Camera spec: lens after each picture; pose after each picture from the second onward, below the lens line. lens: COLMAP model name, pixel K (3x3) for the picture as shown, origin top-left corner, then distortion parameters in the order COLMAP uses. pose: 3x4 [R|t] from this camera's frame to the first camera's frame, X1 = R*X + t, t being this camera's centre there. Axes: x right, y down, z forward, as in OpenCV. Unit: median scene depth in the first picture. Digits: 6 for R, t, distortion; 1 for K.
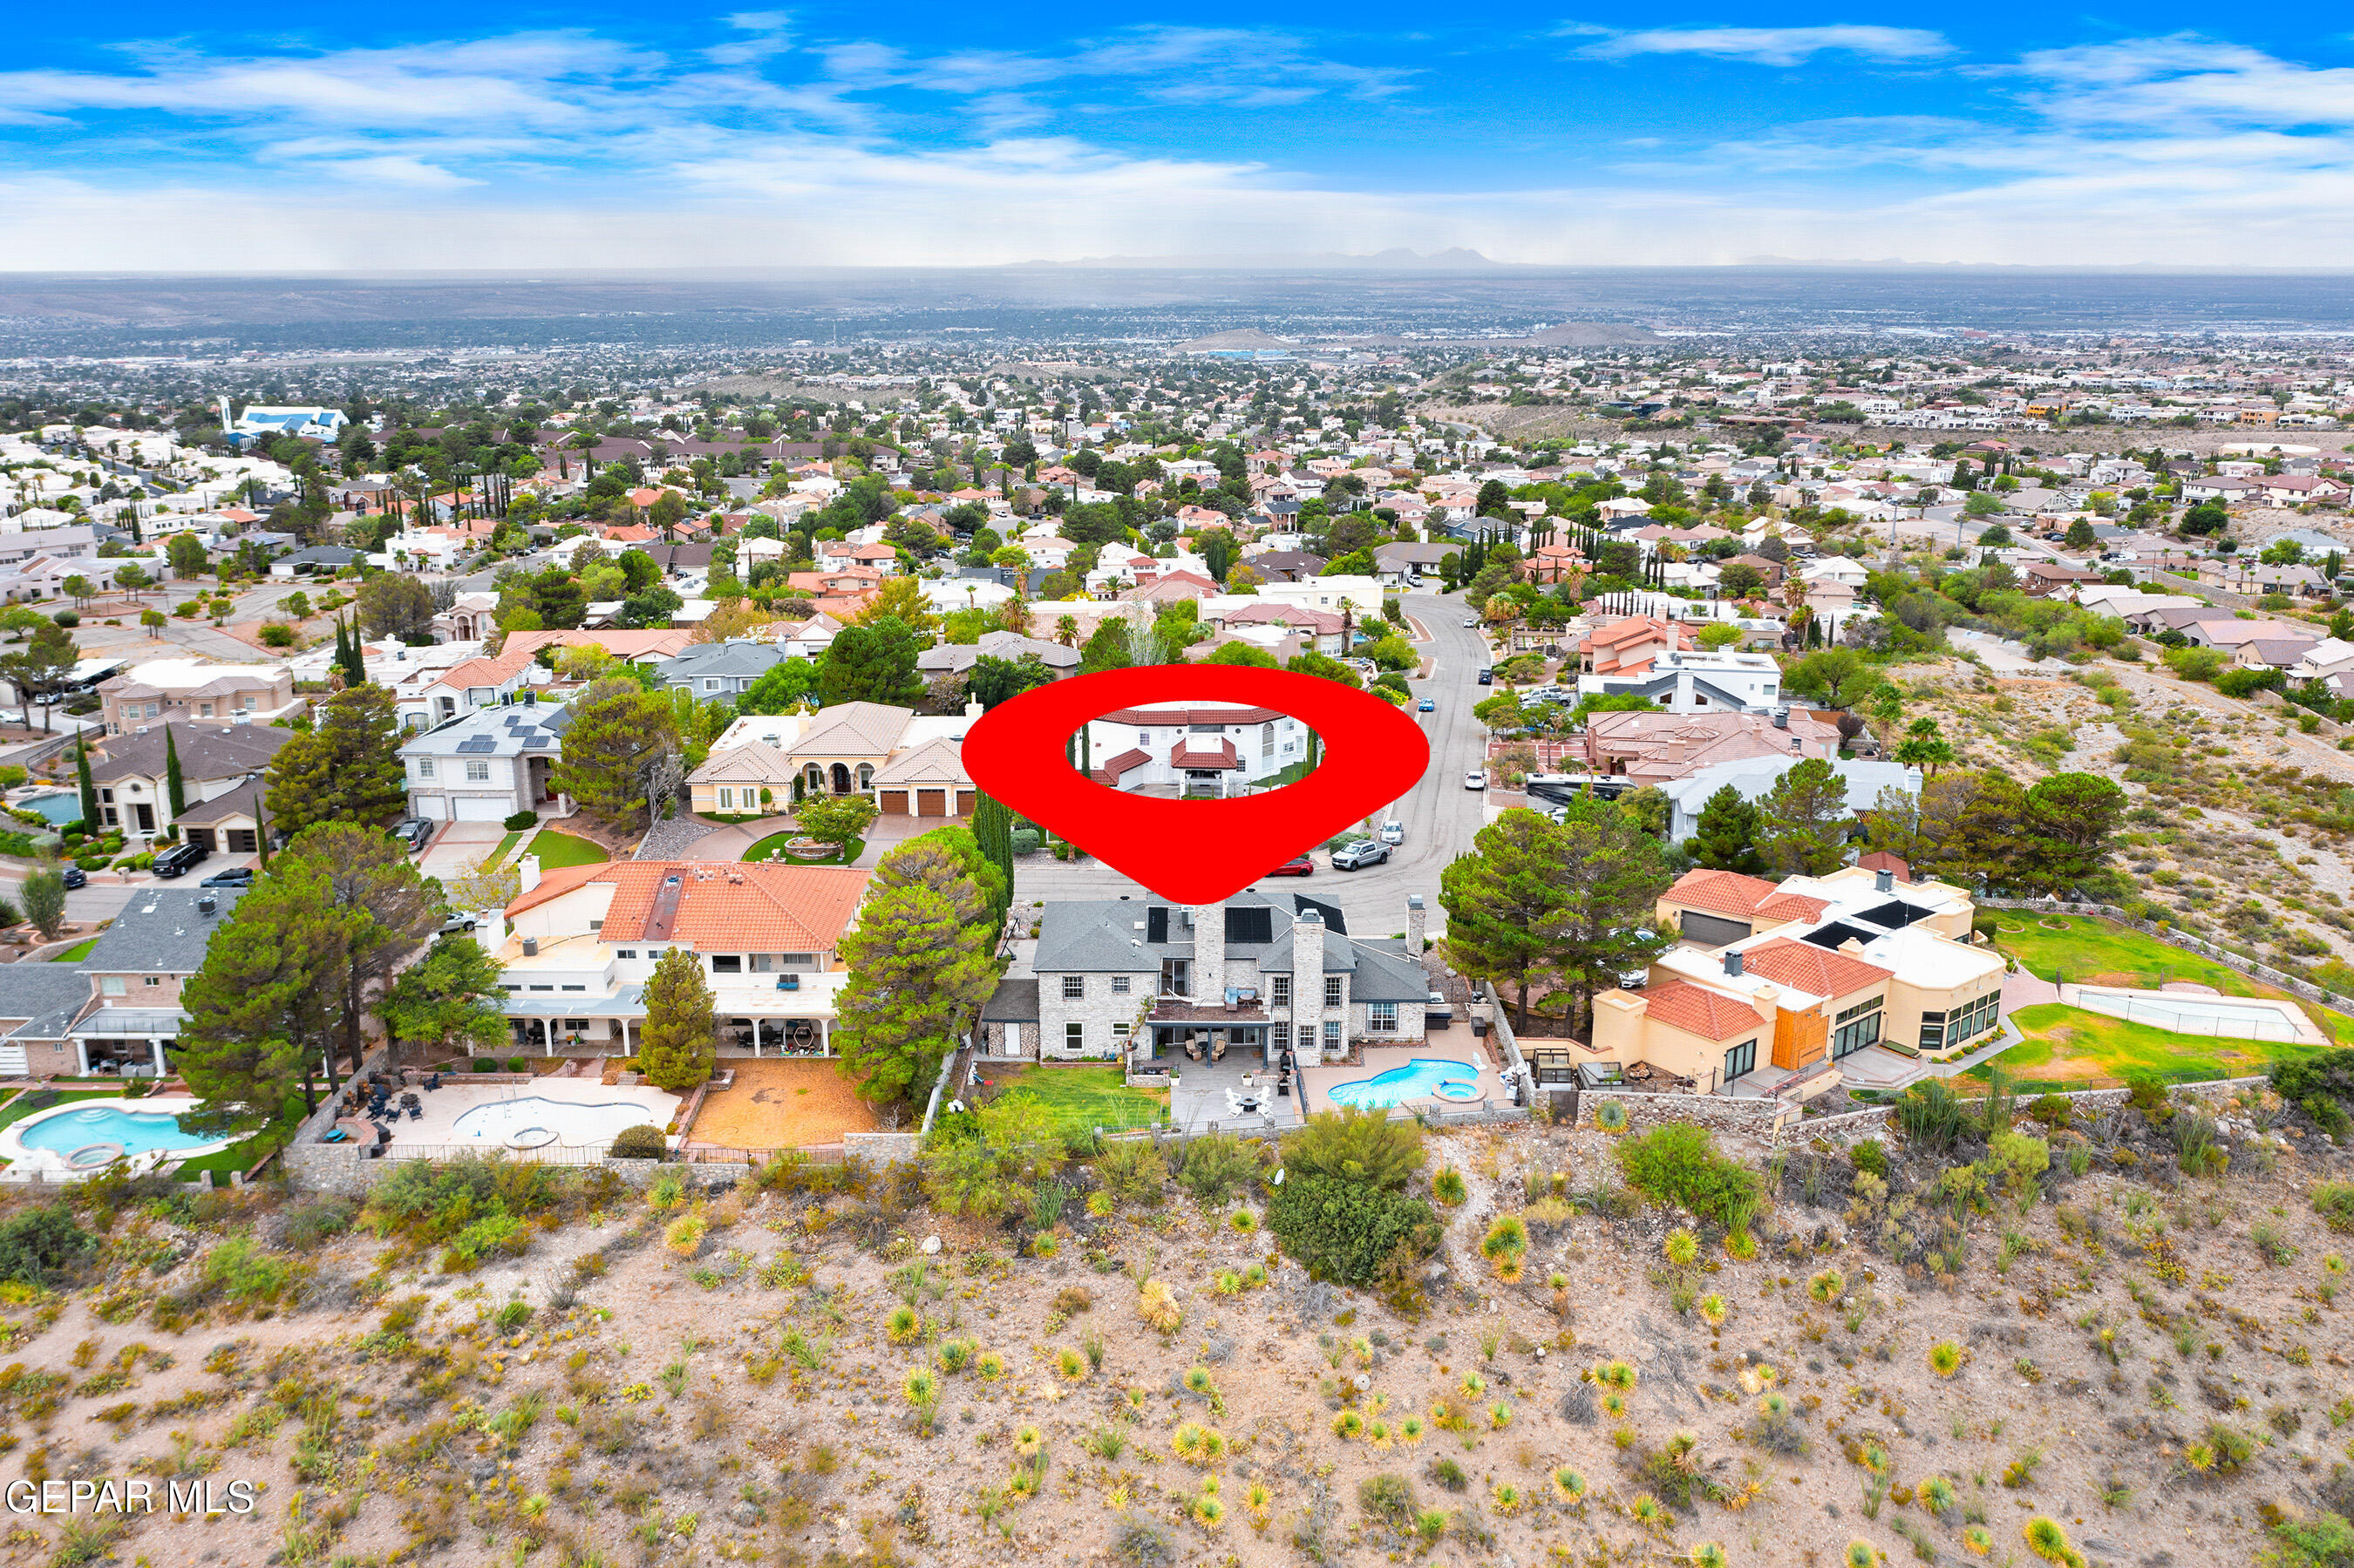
lens RADIAL K [[1869.0, 0, 1172.3], [0, 1869.0, 769.6], [0, 0, 1]] dist [-0.001399, 0.005253]
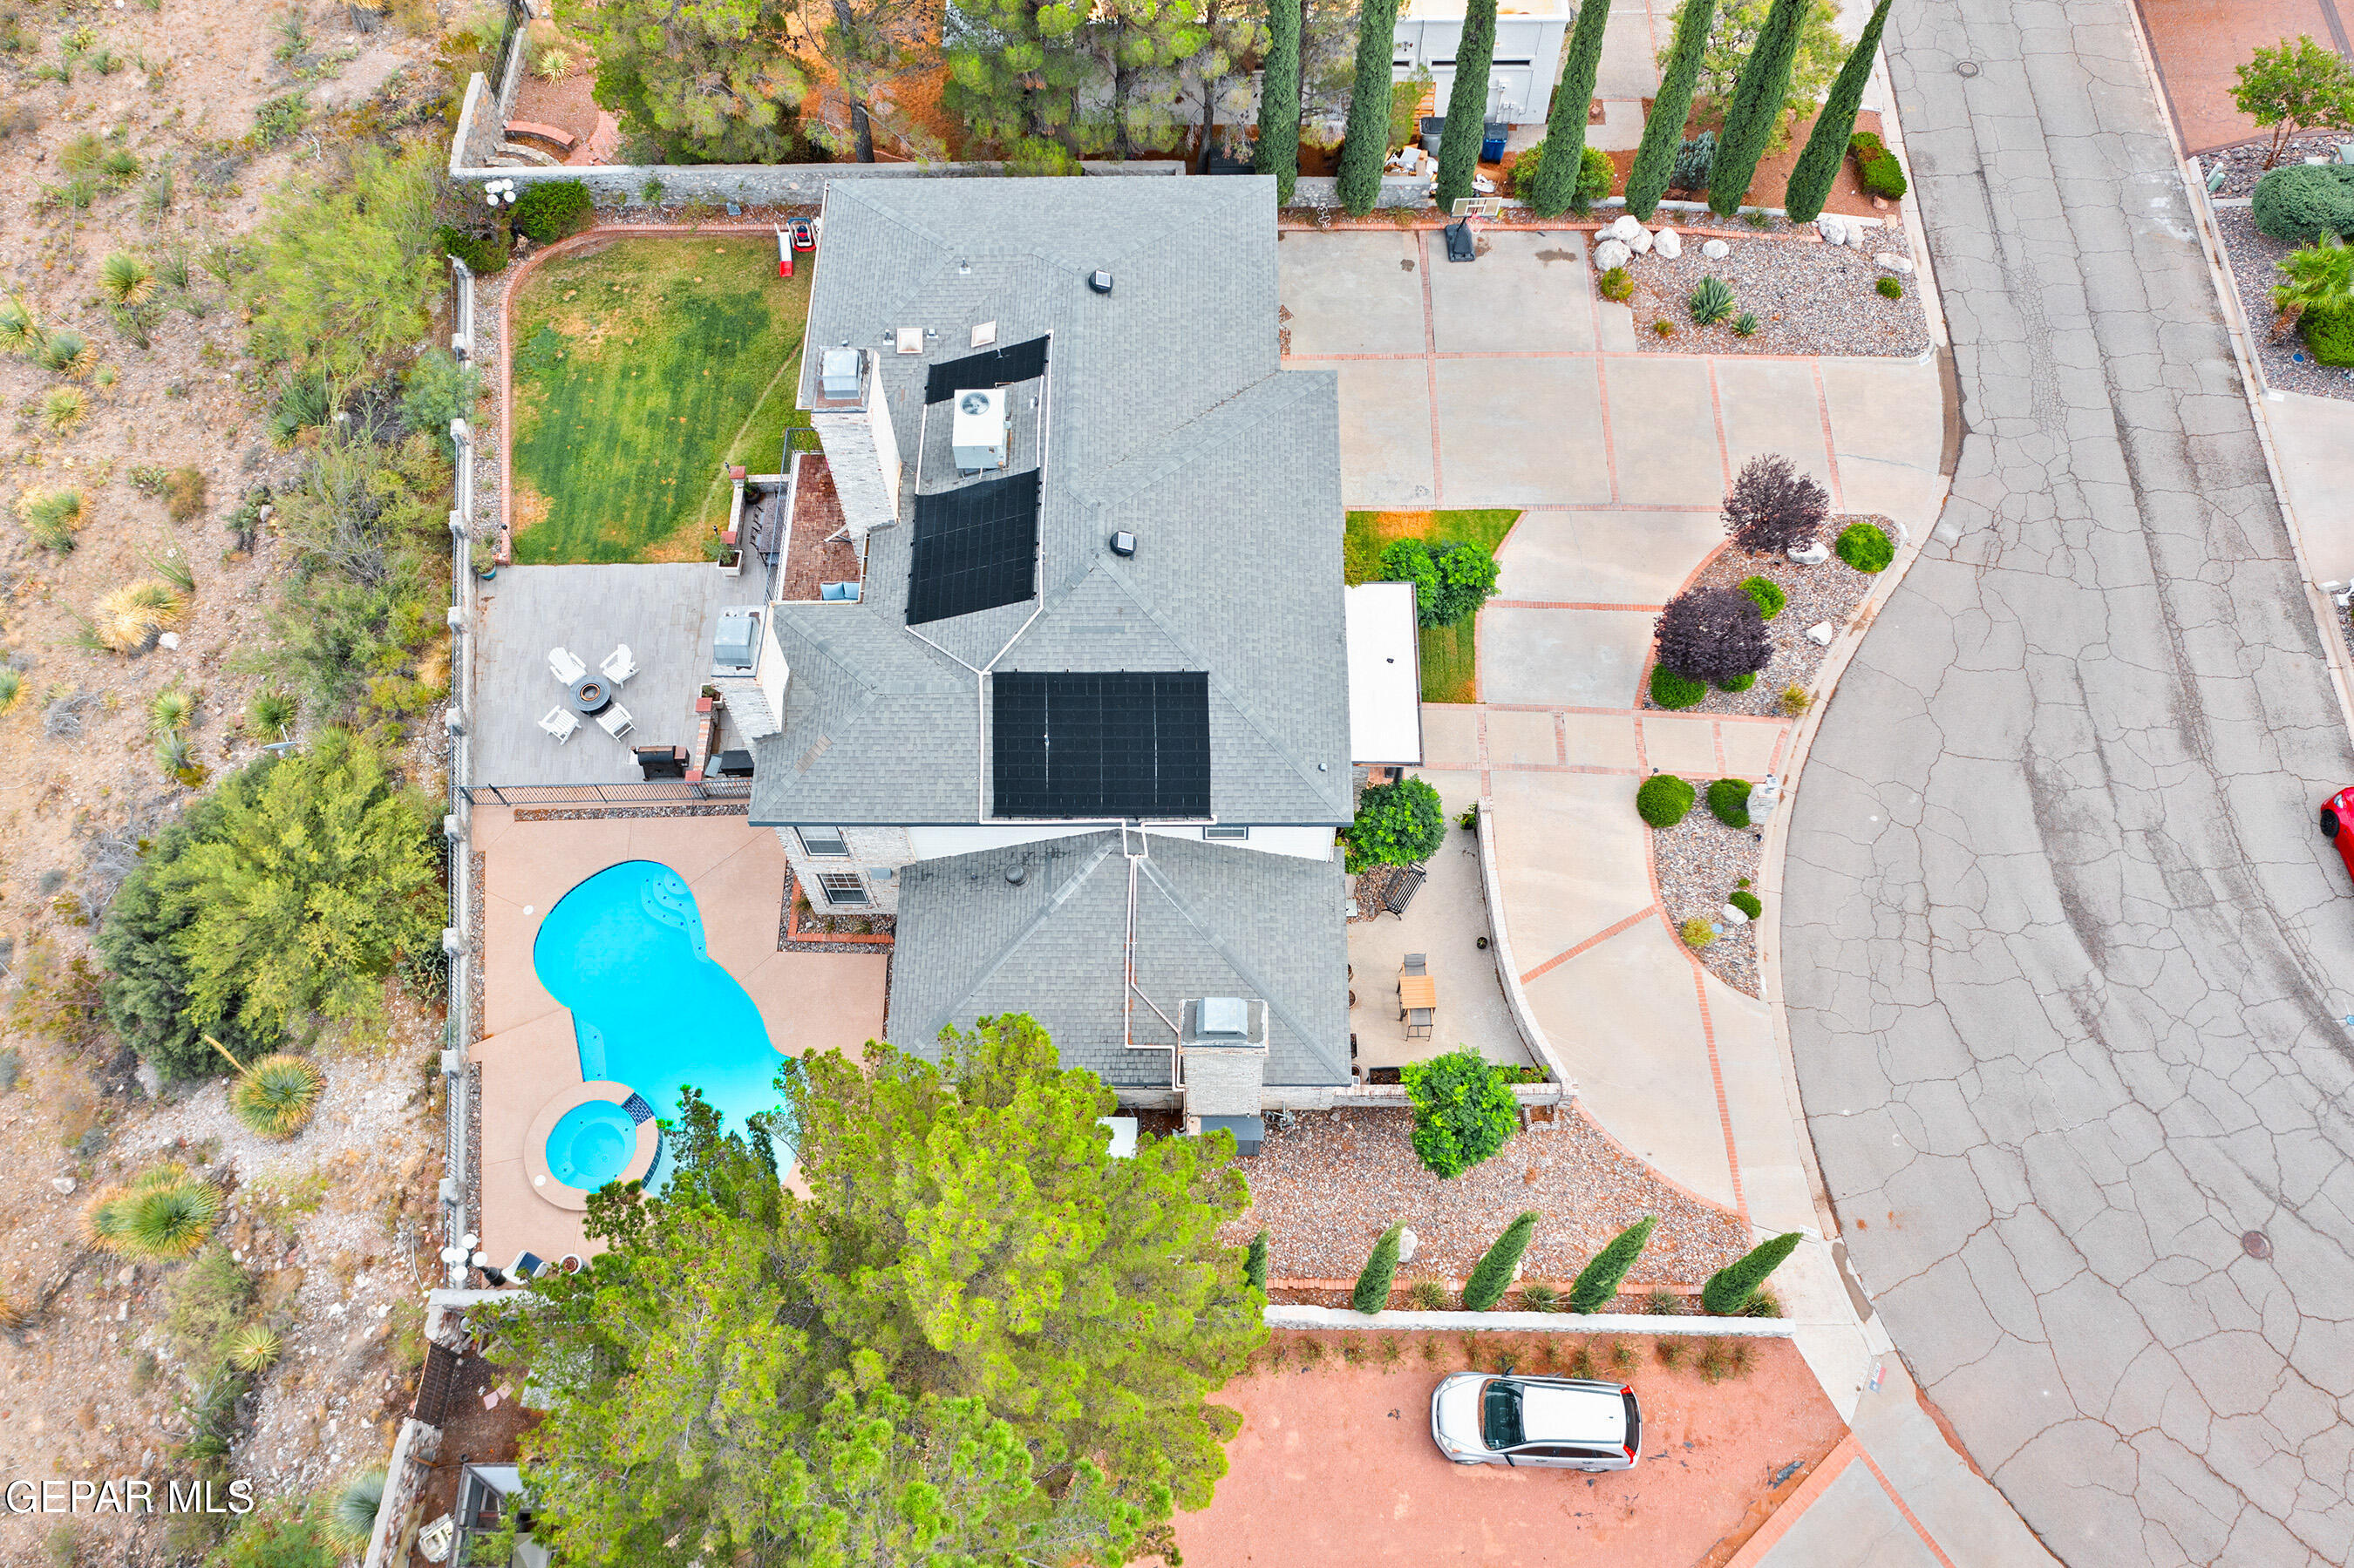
lens RADIAL K [[1855.0, 0, 1177.0], [0, 1855.0, 784.0], [0, 0, 1]] dist [0.001100, 0.003110]
pose [[-0.002201, 0.893432, -0.449193, 0.255272], [-0.241239, 0.435453, 0.867286, -0.237300], [0.970463, 0.110271, 0.214572, 0.991754]]
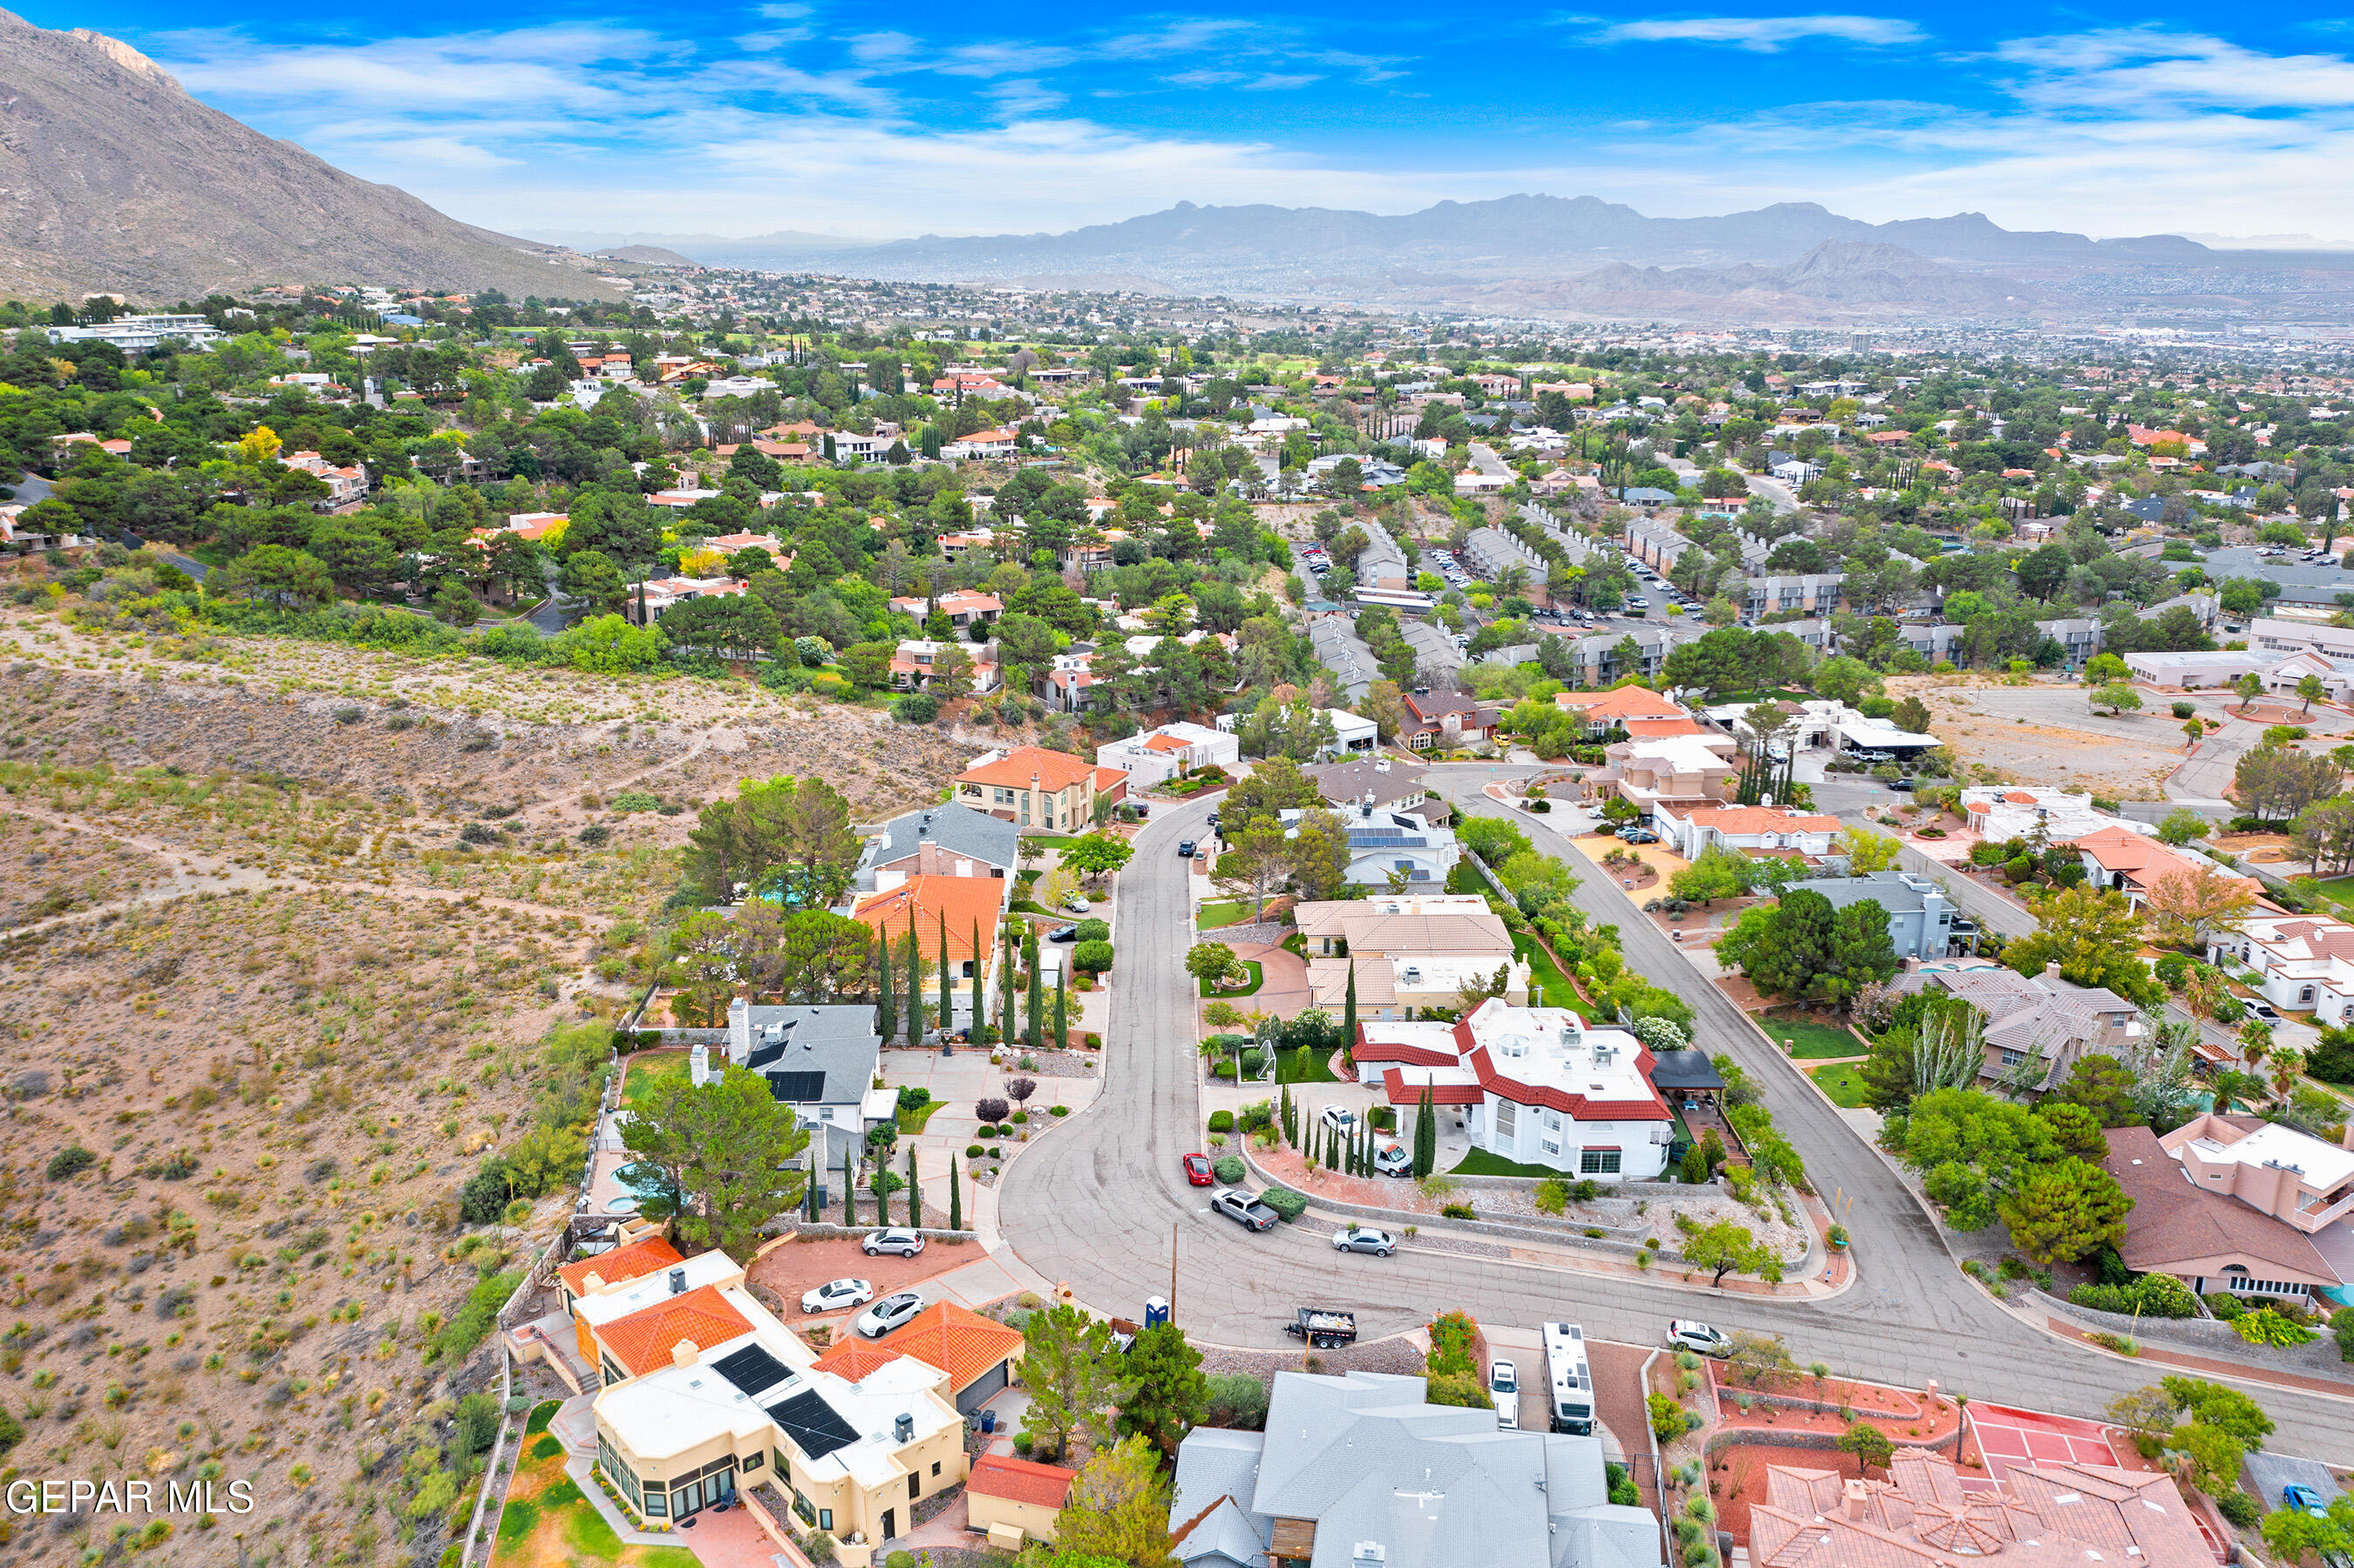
lens RADIAL K [[1860.8, 0, 1169.4], [0, 1860.8, 787.4], [0, 0, 1]] dist [-0.004809, 0.007075]
pose [[0.016609, 0.295607, -0.955165, 1.293942], [-0.263457, 0.922832, 0.281019, -0.560406], [0.964528, 0.246977, 0.093207, 1.137173]]
